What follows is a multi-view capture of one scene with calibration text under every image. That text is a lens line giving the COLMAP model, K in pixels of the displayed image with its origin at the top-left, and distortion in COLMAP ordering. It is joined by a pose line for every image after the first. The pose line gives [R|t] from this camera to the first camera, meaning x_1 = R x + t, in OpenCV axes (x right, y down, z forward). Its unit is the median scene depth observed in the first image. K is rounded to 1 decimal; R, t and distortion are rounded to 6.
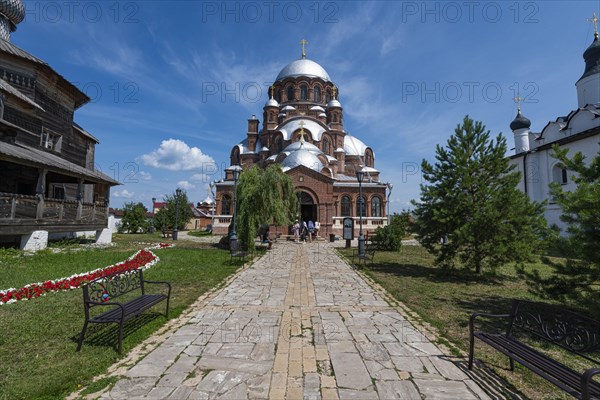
lens RADIAL K [[269.1, 0, 300.0], [0, 269.1, 200.0], [0, 0, 1]] dist [0.000250, 0.000021]
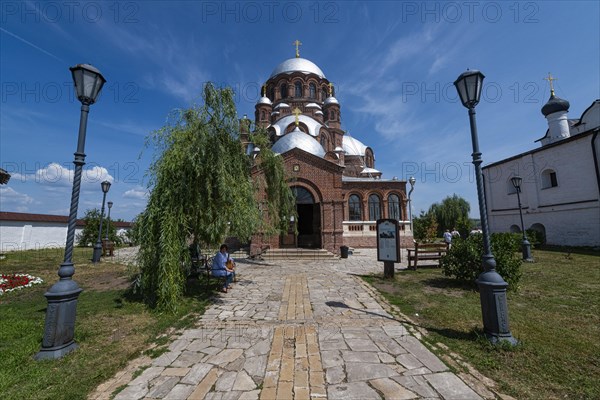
lens RADIAL K [[233.7, 0, 300.0], [0, 233.7, 200.0], [0, 0, 1]] dist [-0.000168, 0.000000]
pose [[0.999740, -0.017772, 0.014319, 0.001879], [0.018353, 0.998969, -0.041531, 0.020099], [-0.013566, 0.041783, 0.999035, 0.244204]]
